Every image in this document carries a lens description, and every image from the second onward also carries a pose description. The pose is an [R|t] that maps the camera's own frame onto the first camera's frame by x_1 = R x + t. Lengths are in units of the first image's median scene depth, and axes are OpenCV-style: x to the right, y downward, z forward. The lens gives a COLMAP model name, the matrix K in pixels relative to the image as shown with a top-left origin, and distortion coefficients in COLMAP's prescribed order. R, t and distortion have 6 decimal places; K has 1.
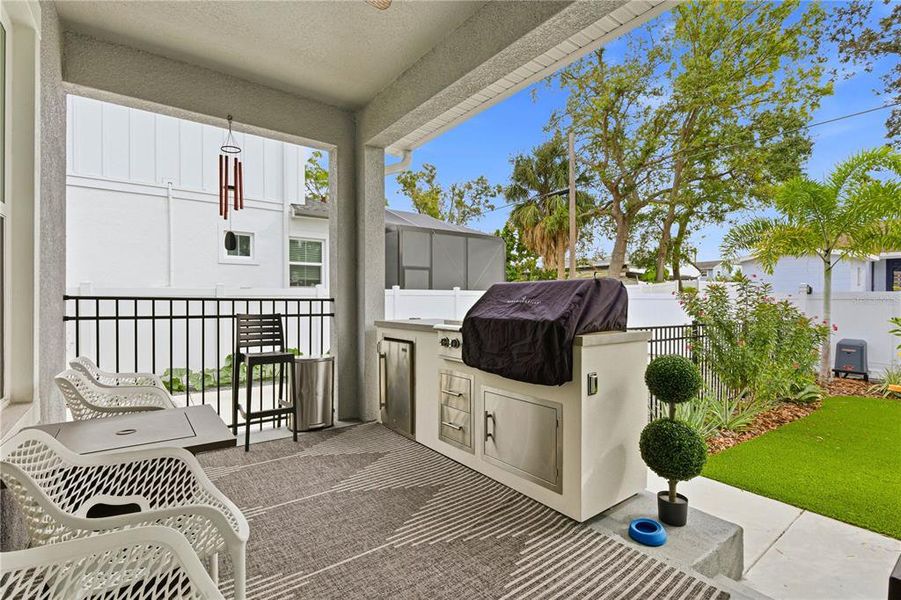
lens RADIAL K [[411.0, 0, 437.8], [0, 411.0, 303.7], [0, 0, 1]] dist [0.034349, 0.000125]
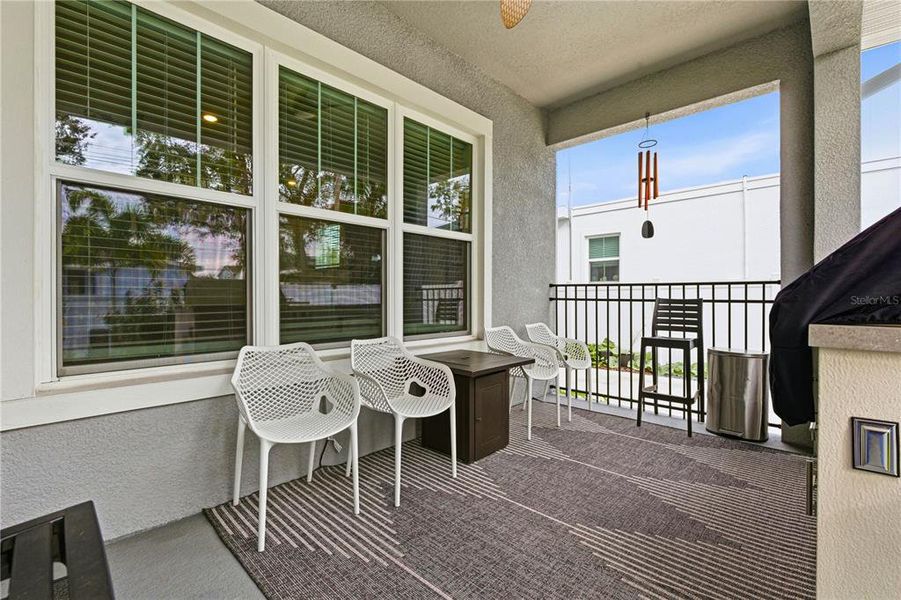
lens RADIAL K [[412.0, 0, 450.5], [0, 412.0, 300.0], [0, 0, 1]] dist [-0.002348, 0.000020]
pose [[0.174393, 0.020873, -0.984455, 0.457448], [0.008490, 0.999706, 0.022700, 0.001414], [0.984639, -0.012317, 0.174165, 0.310549]]
